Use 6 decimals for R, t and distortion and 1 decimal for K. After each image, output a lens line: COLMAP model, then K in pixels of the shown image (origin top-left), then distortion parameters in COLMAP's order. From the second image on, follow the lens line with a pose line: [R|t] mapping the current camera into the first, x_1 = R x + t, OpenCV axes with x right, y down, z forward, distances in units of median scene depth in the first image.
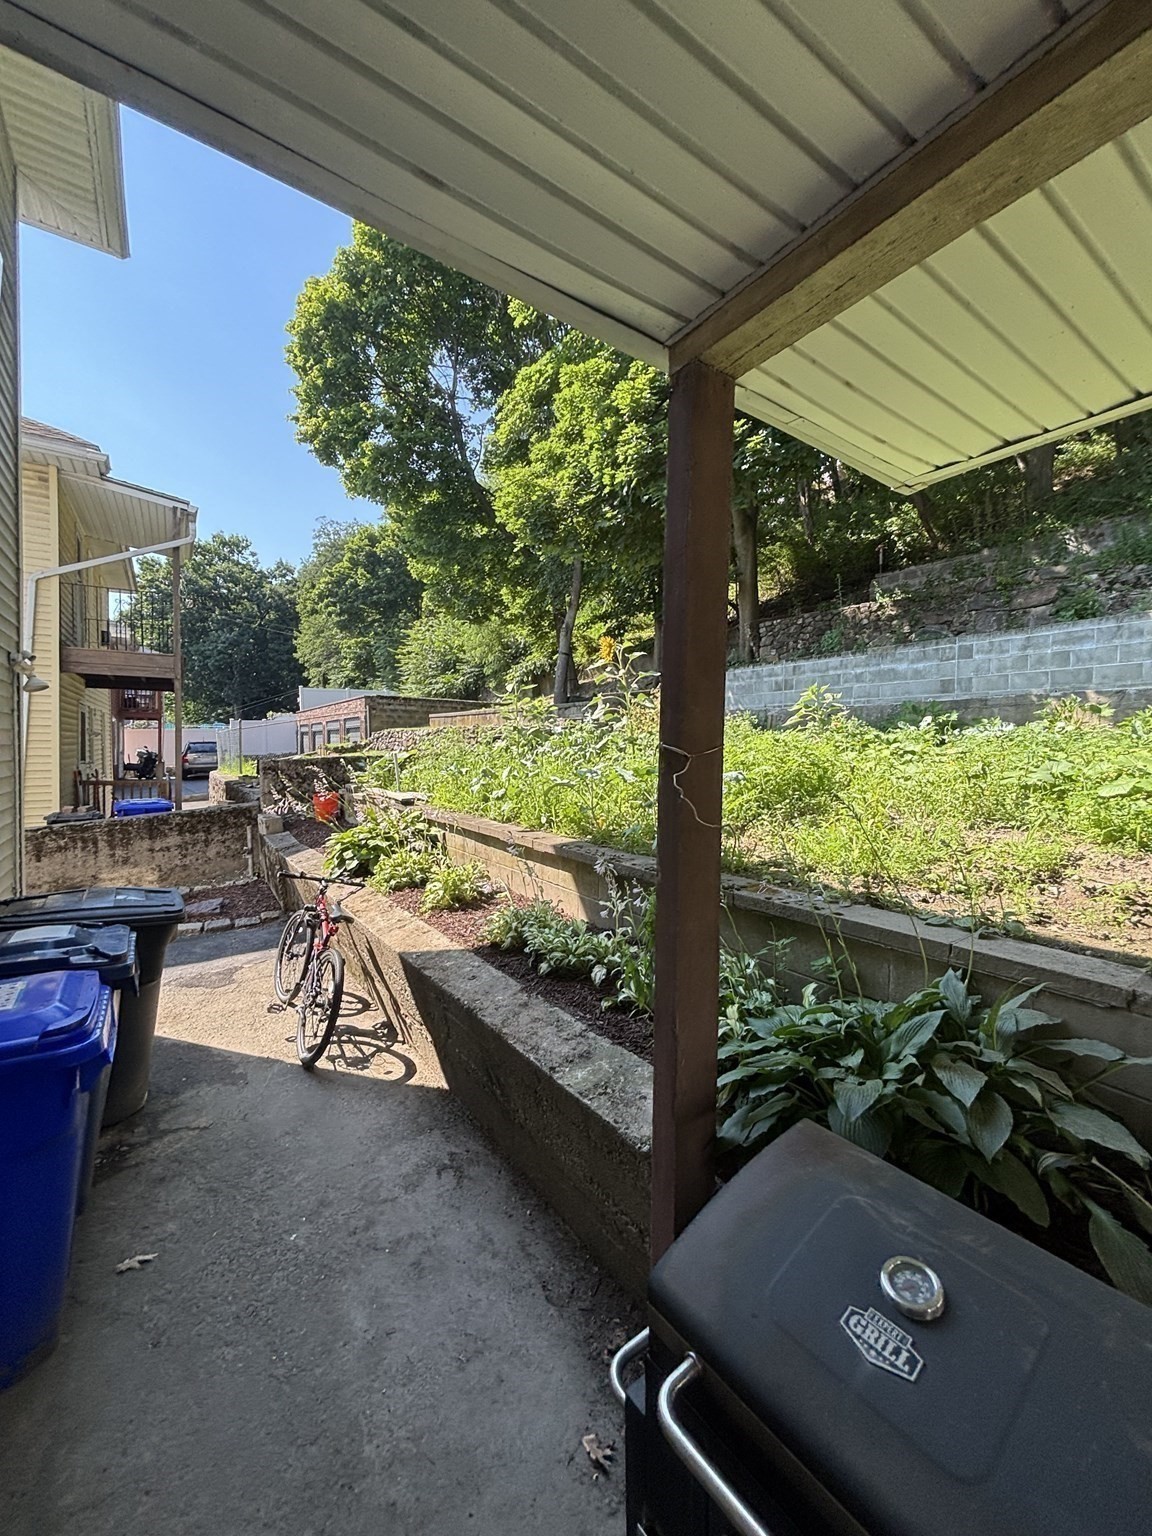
lens RADIAL K [[615.3, 0, 578.6], [0, 615.3, 763.5], [0, 0, 1]] dist [0.007329, -0.004332]
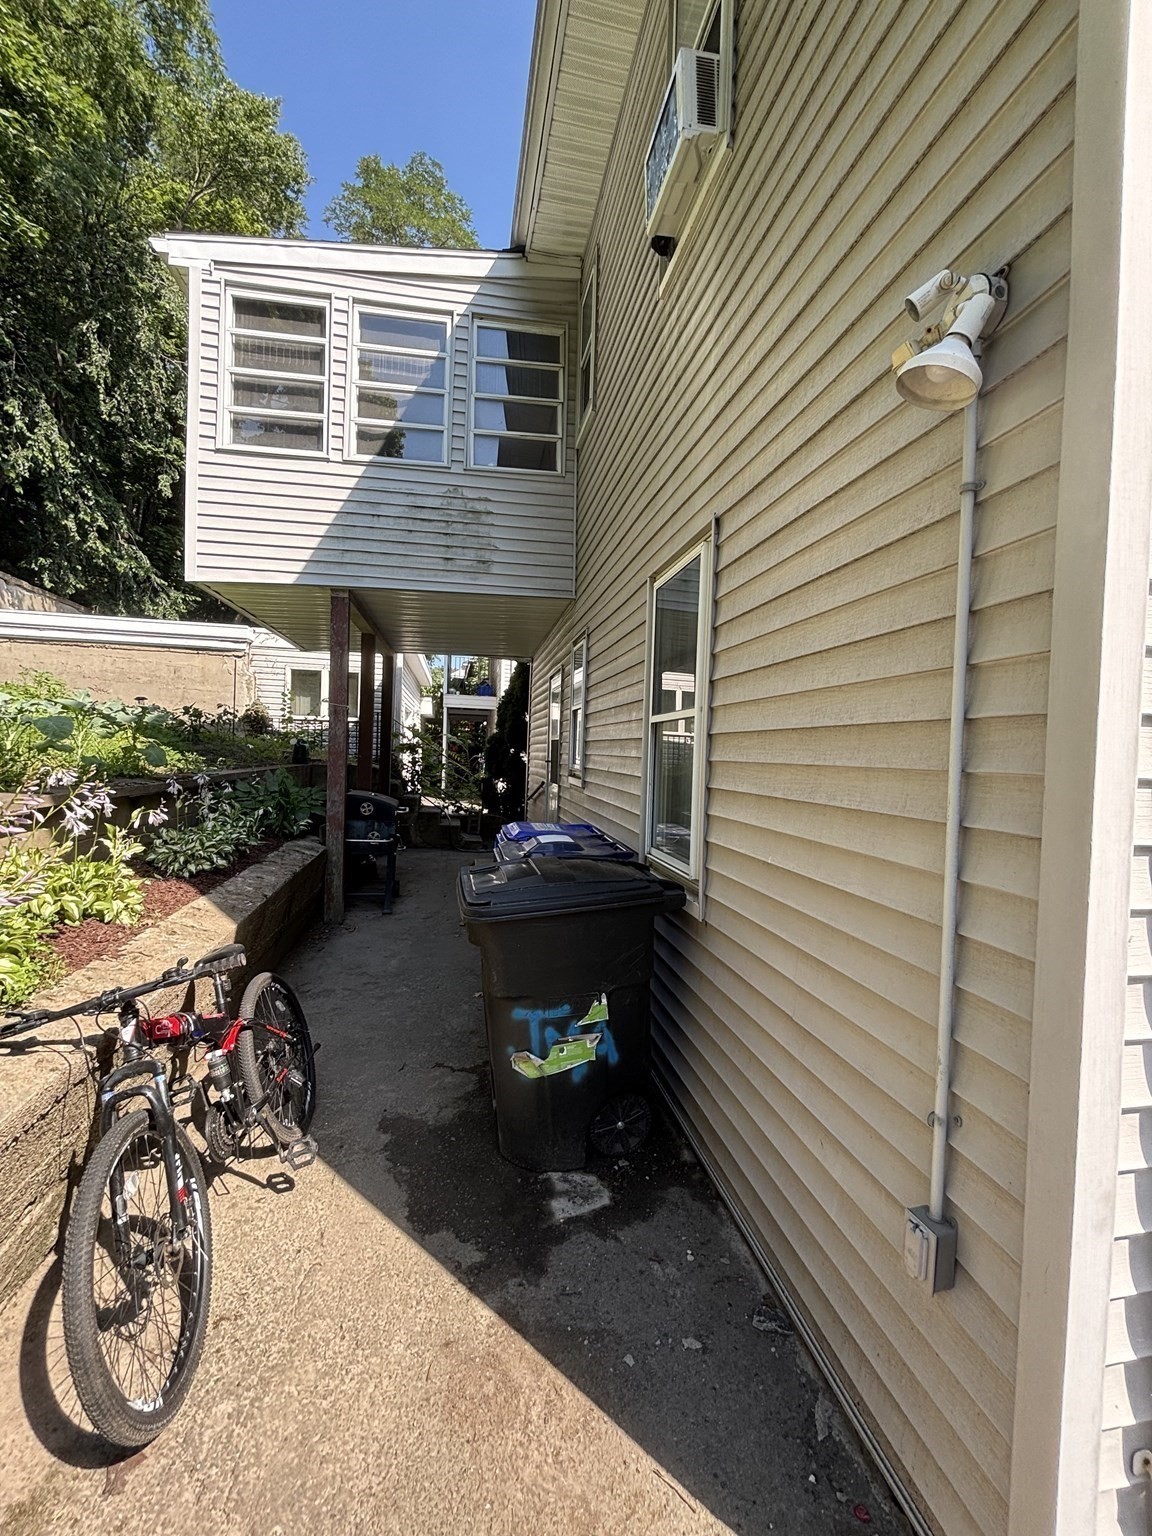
lens RADIAL K [[621.4, 0, 577.7], [0, 621.4, 765.0], [0, 0, 1]] dist [-0.014252, 0.008016]
pose [[-0.918289, -0.051450, 0.392554, -0.427162], [-0.035798, 0.998249, 0.047092, 0.013612], [-0.394290, 0.029191, -0.918522, 0.654782]]
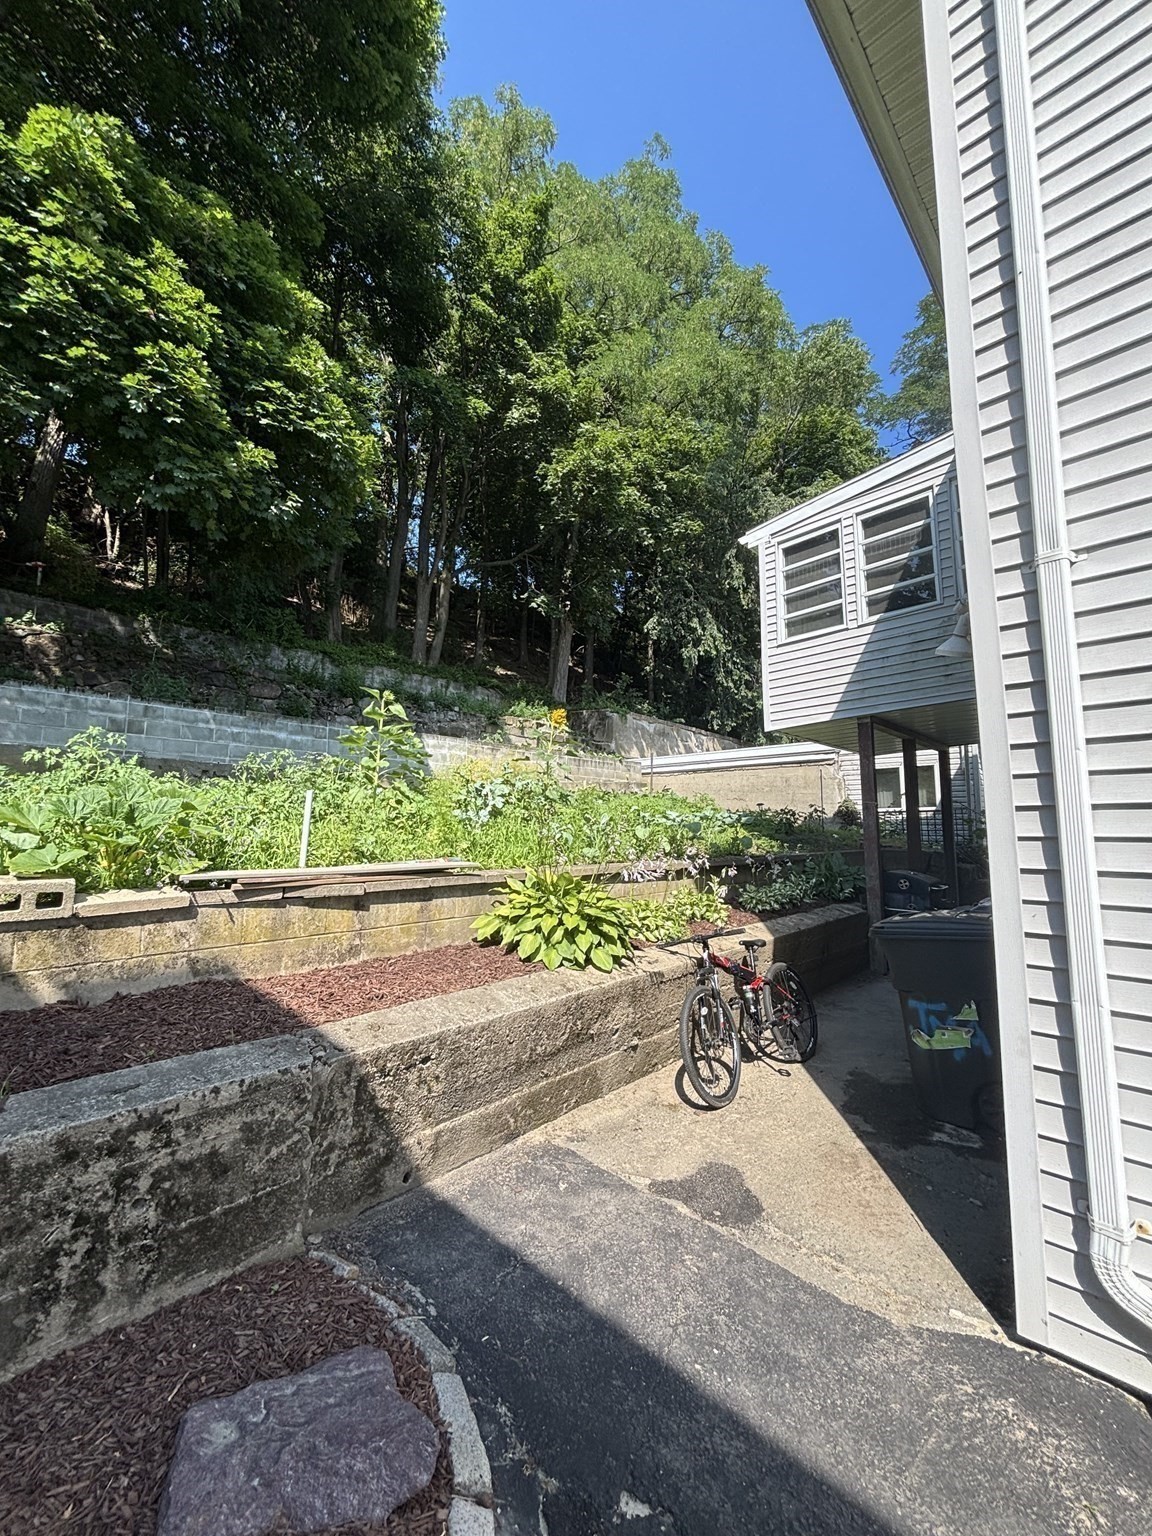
lens RADIAL K [[615.3, 0, 578.6], [0, 615.3, 763.5], [0, 0, 1]] dist [0.007329, -0.004332]
pose [[-0.216317, 0.094883, 0.971702, -0.677707], [0.021060, 0.995488, -0.092517, 0.007532], [-0.976096, 0.000451, -0.217339, 0.731997]]
